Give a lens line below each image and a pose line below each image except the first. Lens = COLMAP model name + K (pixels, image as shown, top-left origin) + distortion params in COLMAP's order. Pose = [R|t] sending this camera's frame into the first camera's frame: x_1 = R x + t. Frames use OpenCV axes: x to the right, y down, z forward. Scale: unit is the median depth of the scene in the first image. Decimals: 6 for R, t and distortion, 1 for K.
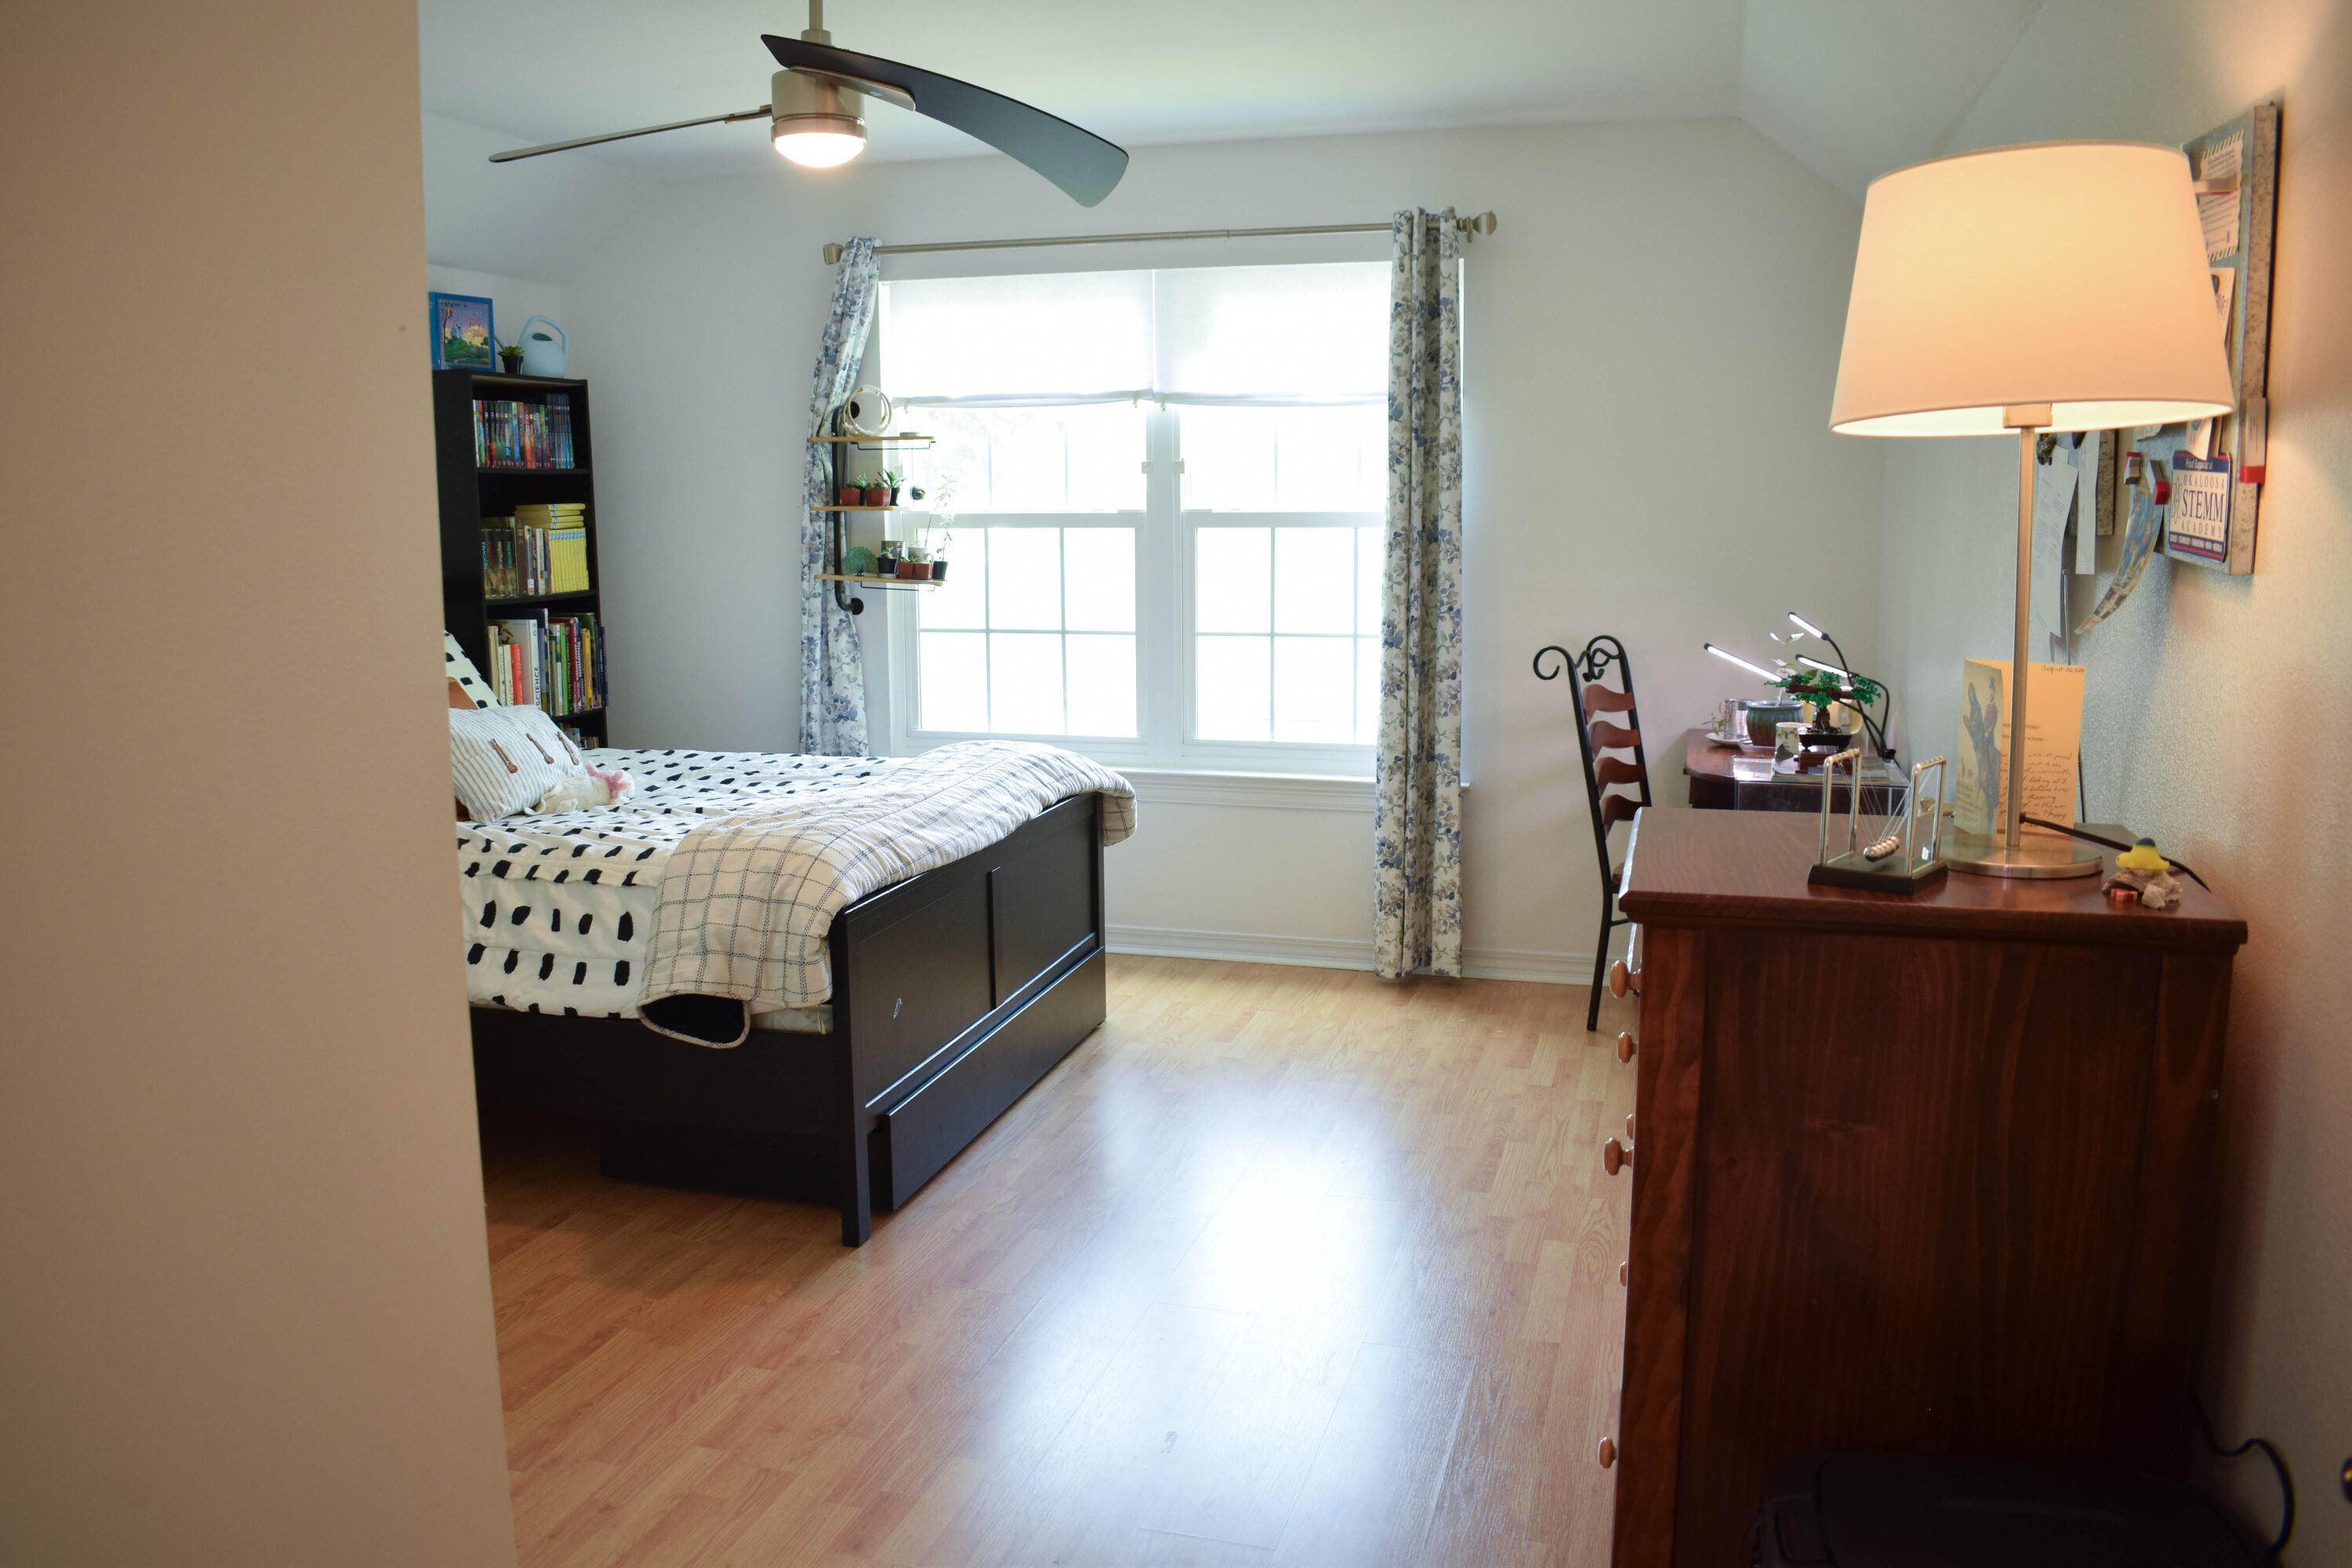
lens RADIAL K [[1866.9, 0, 1176.5], [0, 1866.9, 764.3], [0, 0, 1]] dist [-0.079052, -0.000380]
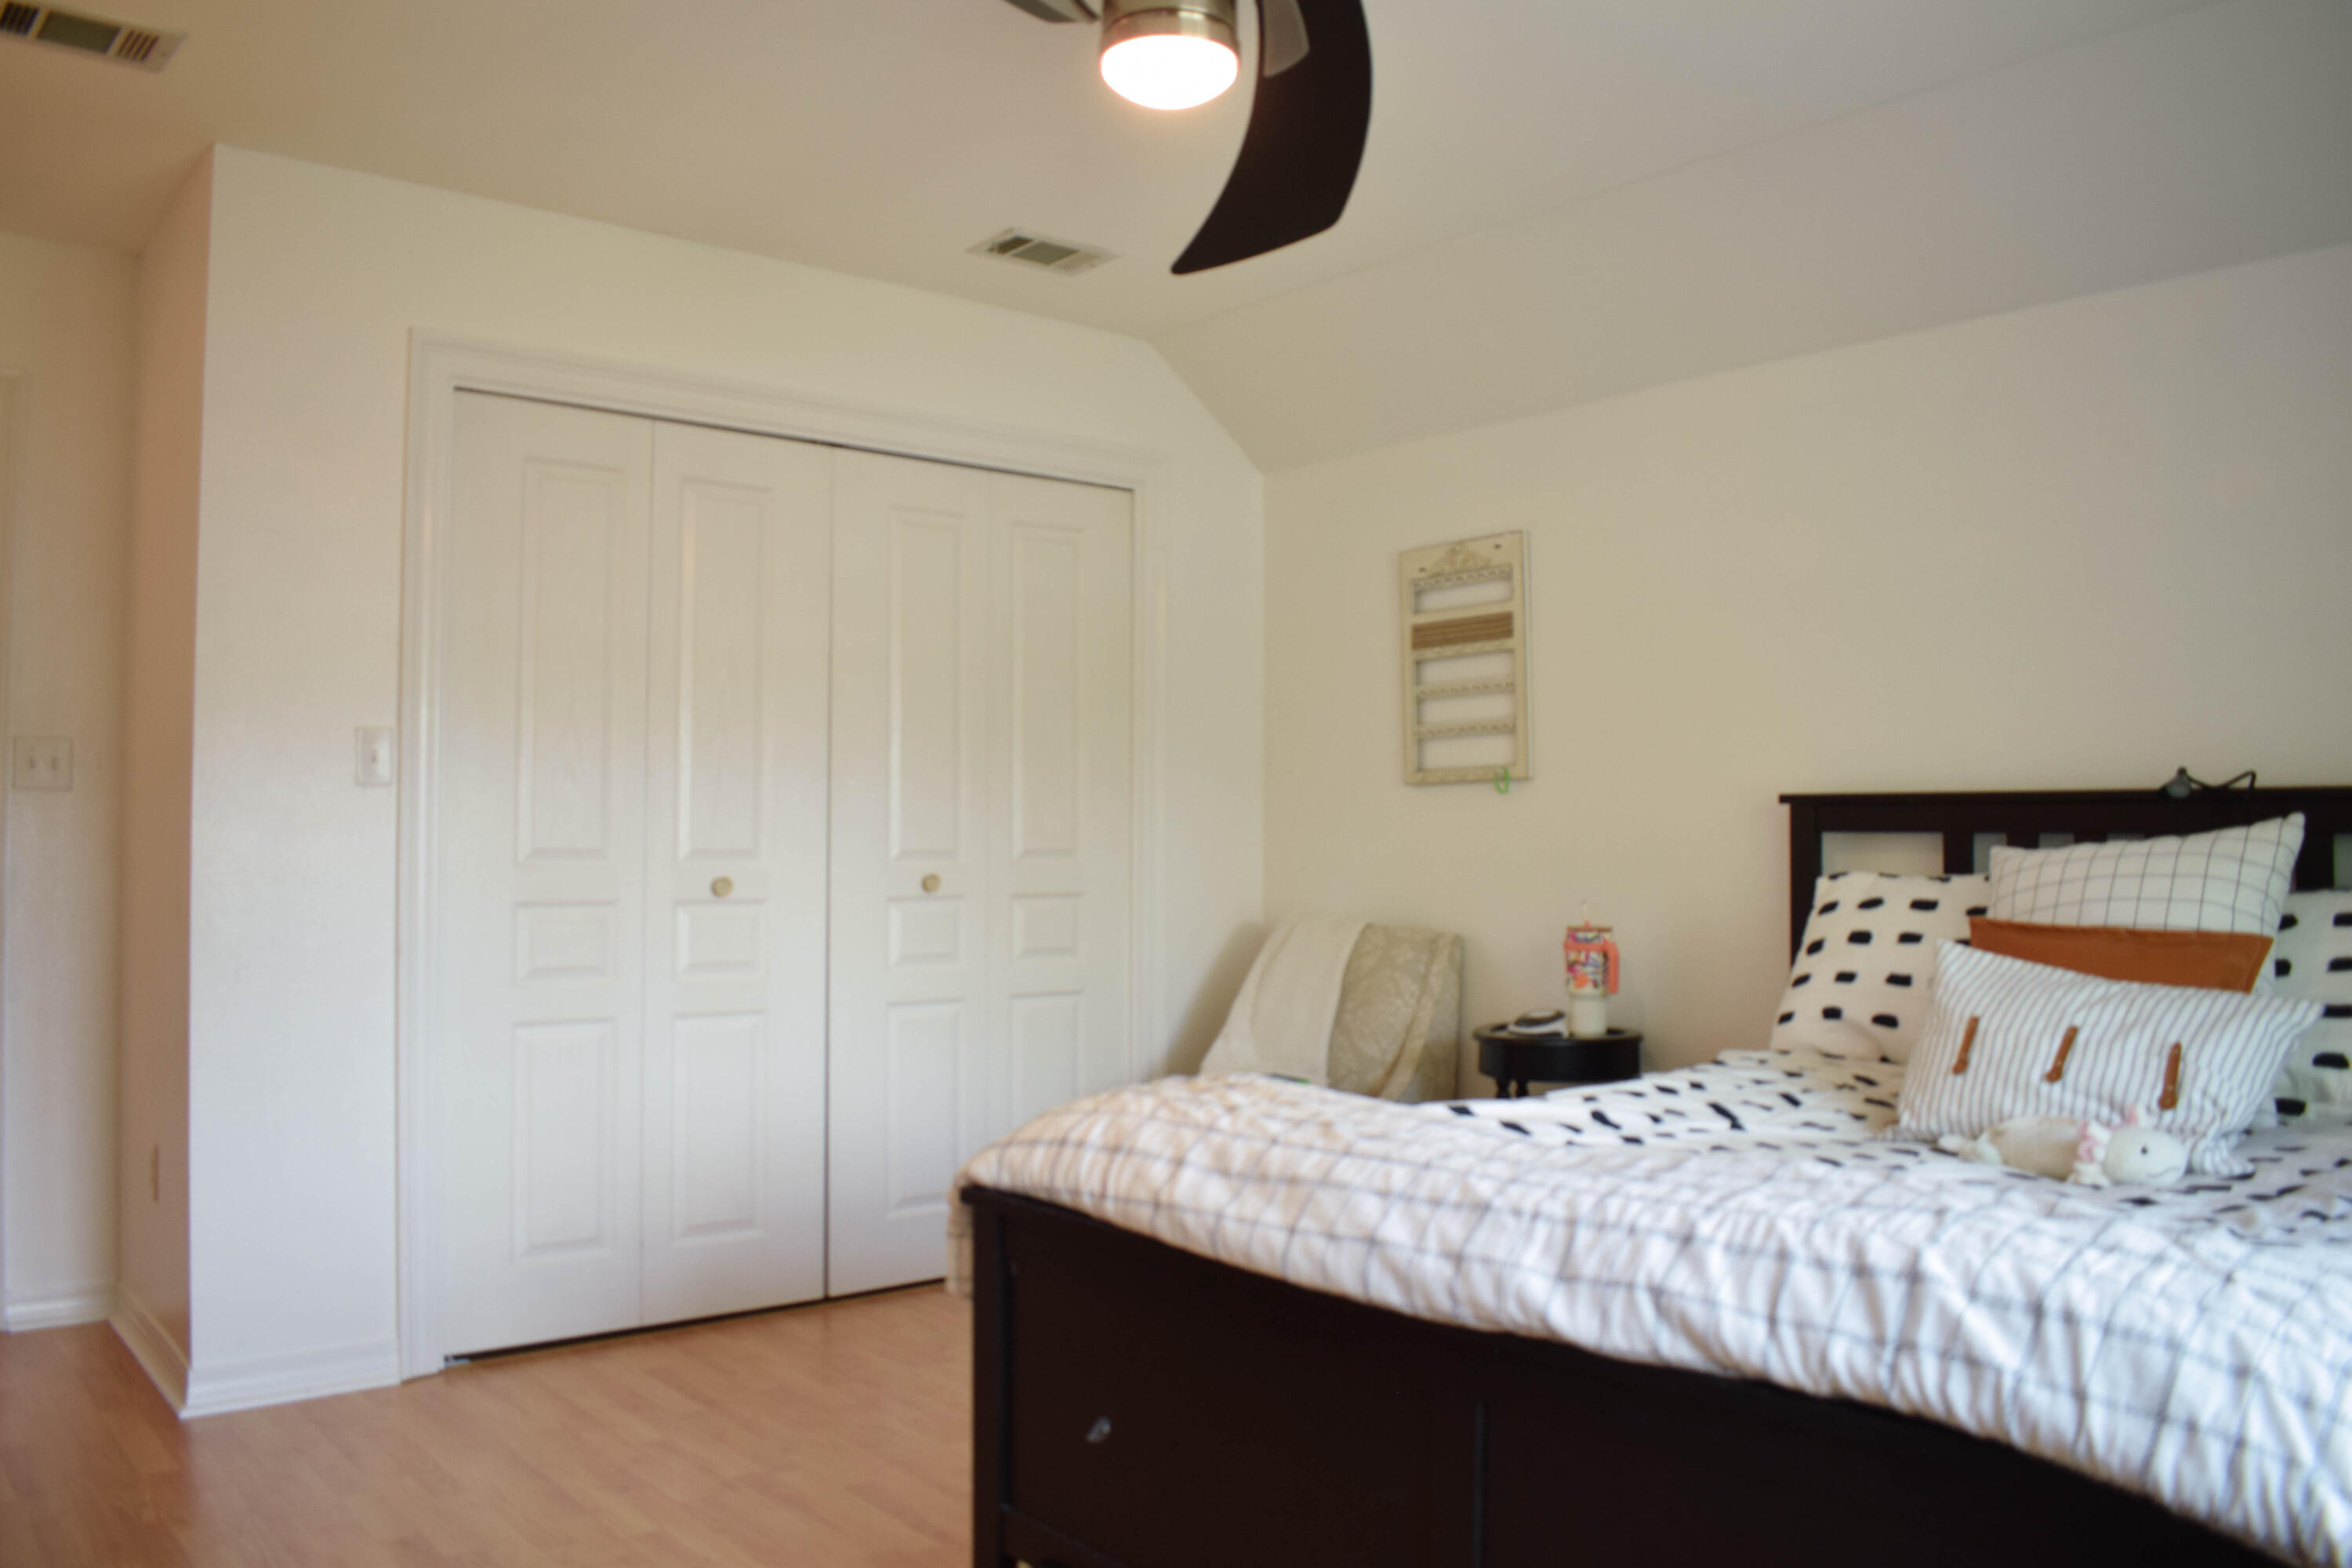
lens RADIAL K [[1842.0, 0, 1151.9], [0, 1842.0, 786.8], [0, 0, 1]] dist [-0.092444, 0.014872]
pose [[-0.577573, -0.016978, -0.816163, 0.222629], [-0.113517, 0.991741, 0.059702, -0.076811], [0.808408, 0.127131, -0.574730, 0.916272]]
